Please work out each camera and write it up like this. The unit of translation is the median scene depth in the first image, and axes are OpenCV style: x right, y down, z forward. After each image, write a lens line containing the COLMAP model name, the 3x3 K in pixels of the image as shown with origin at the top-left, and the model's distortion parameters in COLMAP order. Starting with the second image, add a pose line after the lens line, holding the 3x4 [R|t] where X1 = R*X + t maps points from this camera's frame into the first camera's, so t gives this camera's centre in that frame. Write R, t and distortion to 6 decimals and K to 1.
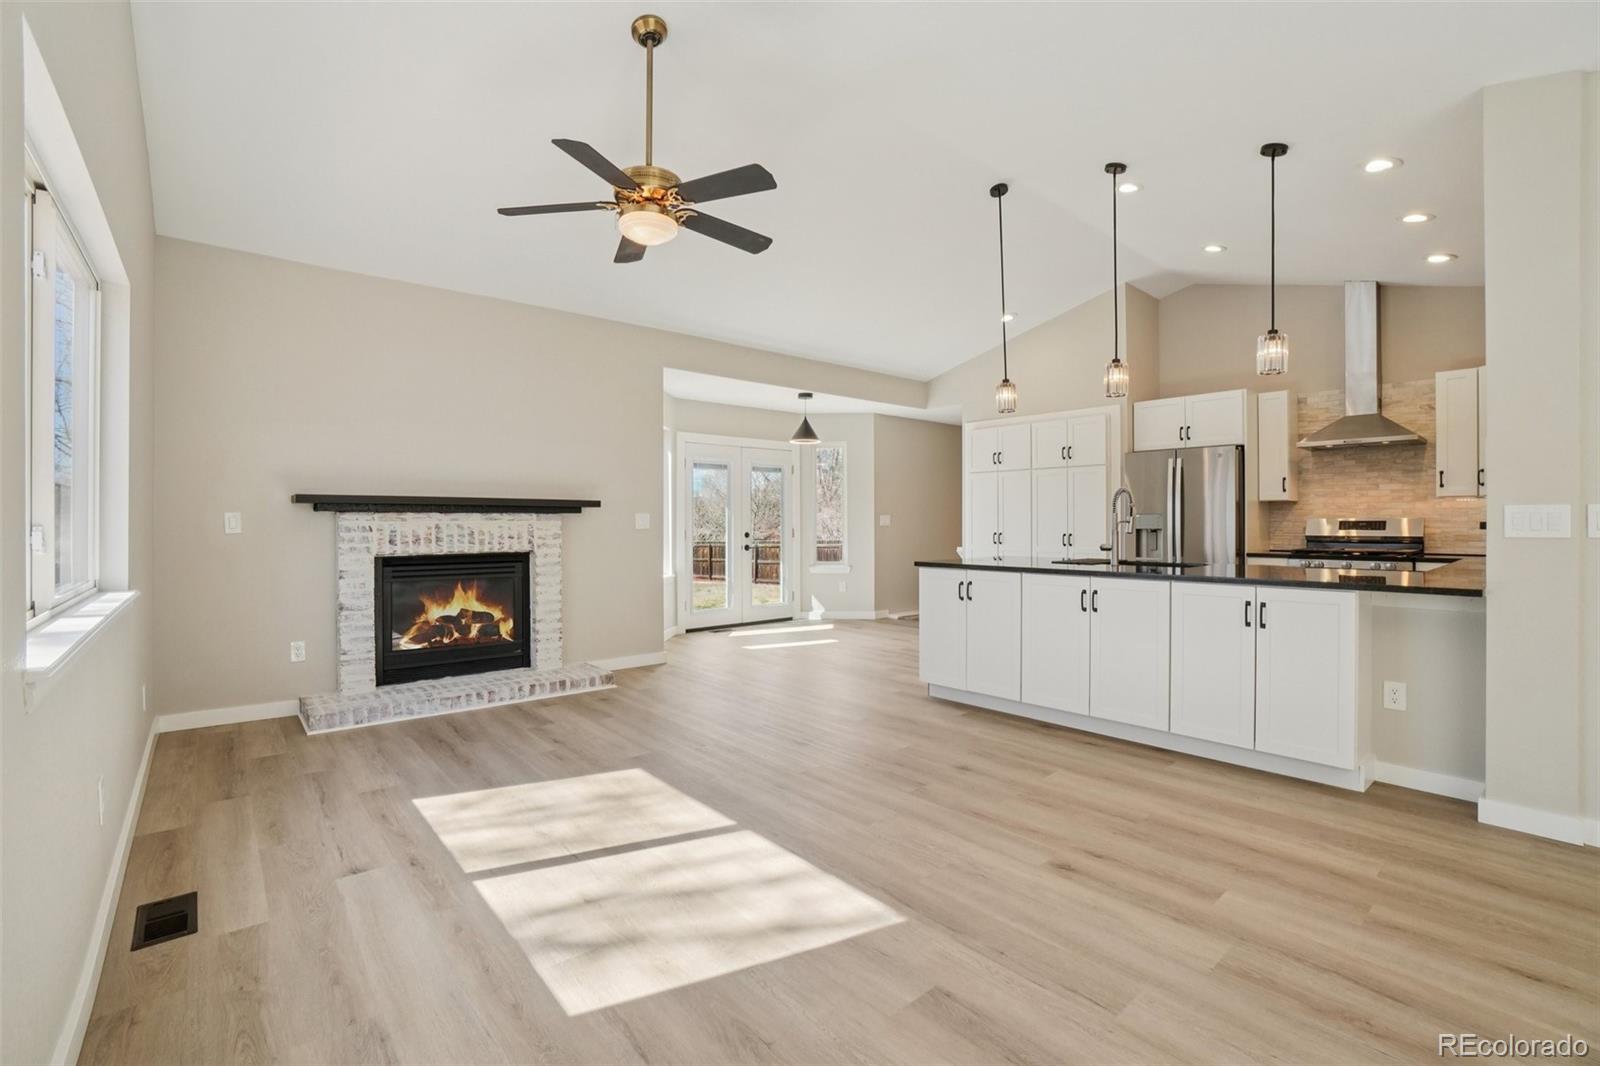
lens RADIAL K [[709.8, 0, 795.9], [0, 709.8, 523.8], [0, 0, 1]] dist [-0.061746, 0.022787]
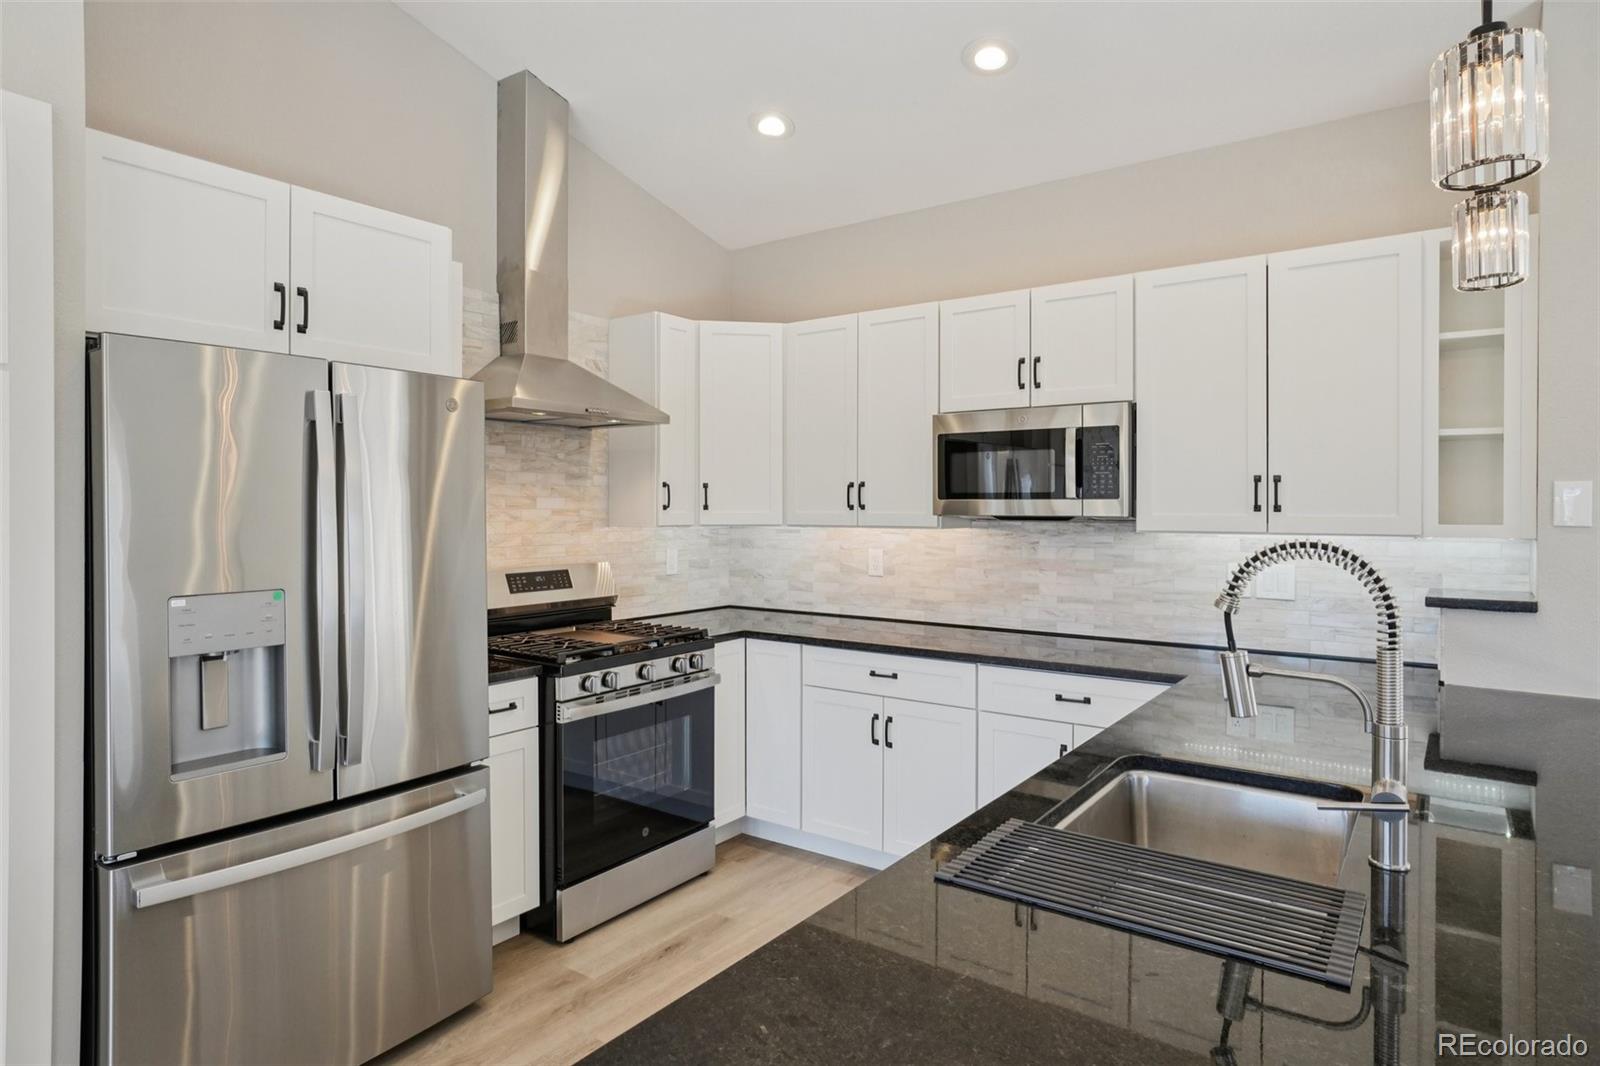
lens RADIAL K [[907.4, 0, 793.9], [0, 907.4, 502.9], [0, 0, 1]] dist [-0.002663, -0.000576]
pose [[-0.235368, 0.006003, 0.971888, 0.164984], [0.001180, 0.999982, -0.005891, -0.055108], [-0.971906, -0.000240, -0.235371, 1.080318]]
